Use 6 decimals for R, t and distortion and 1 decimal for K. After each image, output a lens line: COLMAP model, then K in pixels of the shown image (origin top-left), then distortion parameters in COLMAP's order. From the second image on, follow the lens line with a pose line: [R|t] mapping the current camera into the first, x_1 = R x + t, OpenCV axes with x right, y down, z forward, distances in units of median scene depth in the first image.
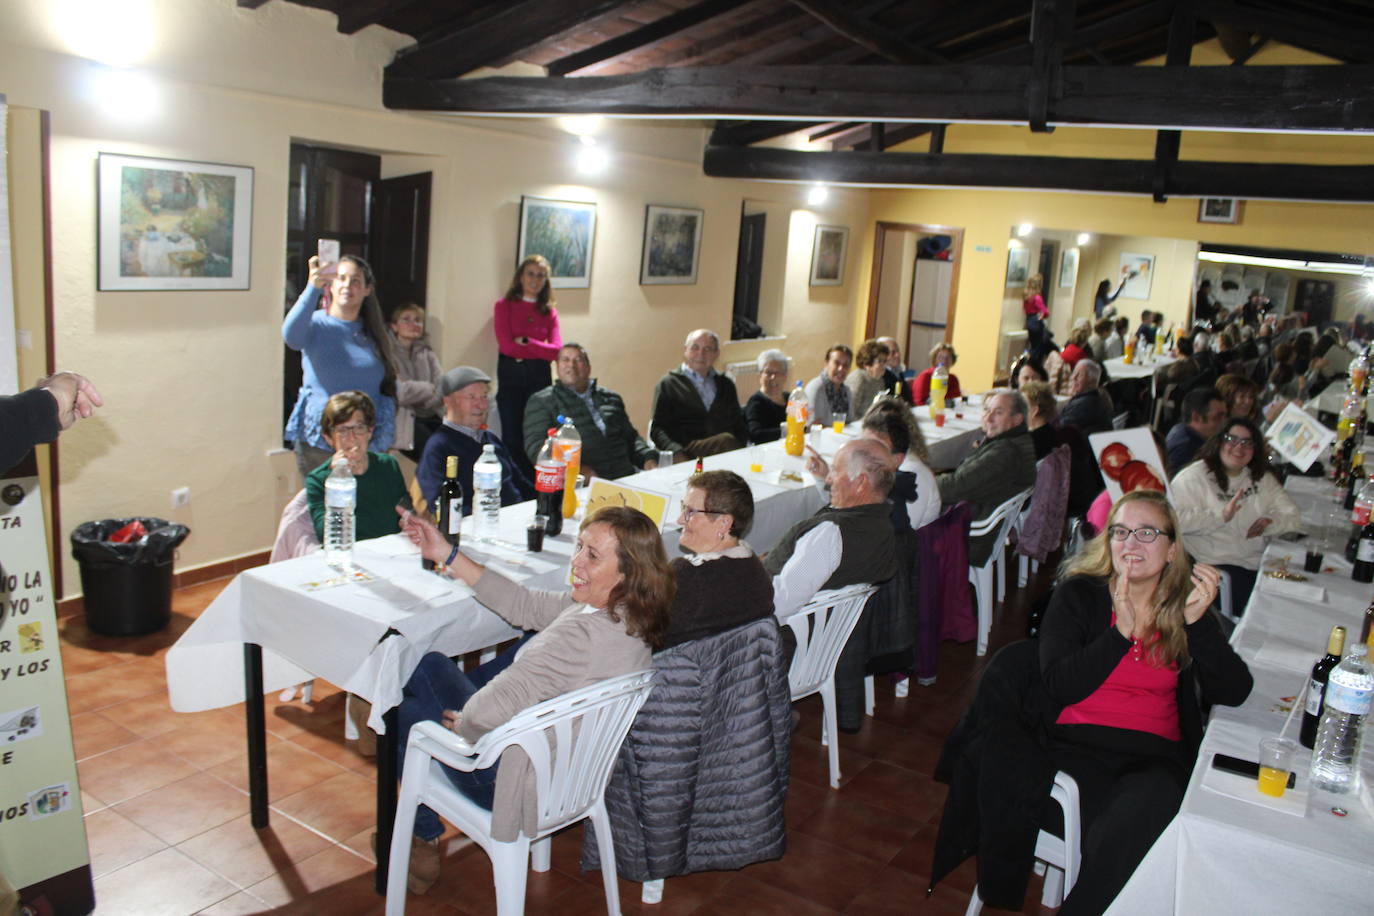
lens RADIAL K [[1133.7, 0, 681.7], [0, 1133.7, 453.8], [0, 0, 1]] dist [-0.155819, 0.134077]
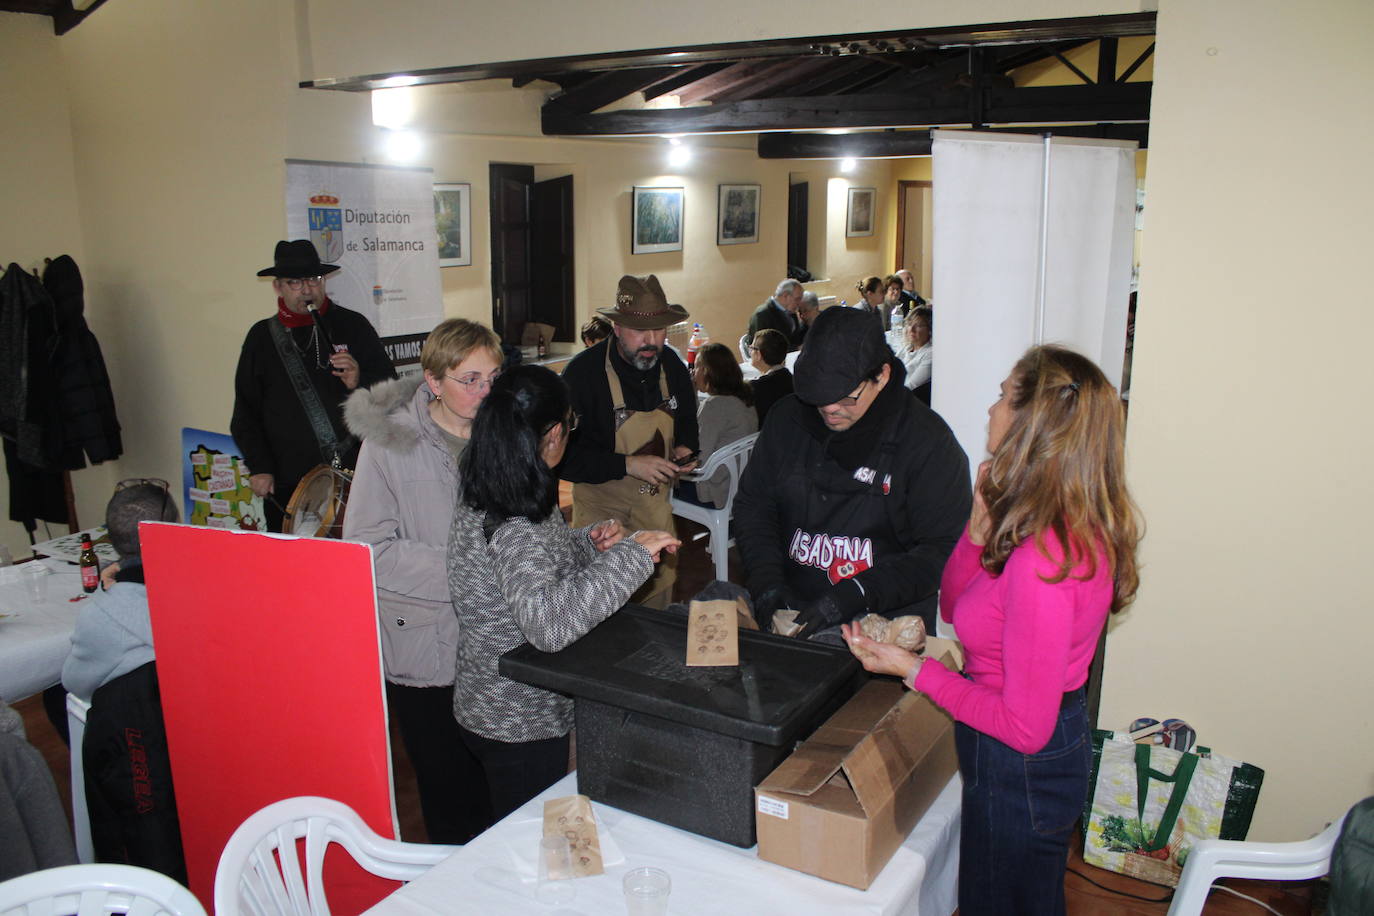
lens RADIAL K [[1133.7, 0, 681.7], [0, 1133.7, 453.8], [0, 0, 1]] dist [-0.155819, 0.134077]
pose [[0.996639, -0.065812, -0.048781, -0.051970], [0.067287, 0.997305, 0.029243, 0.089959], [0.046725, -0.032427, 0.998381, -0.566196]]
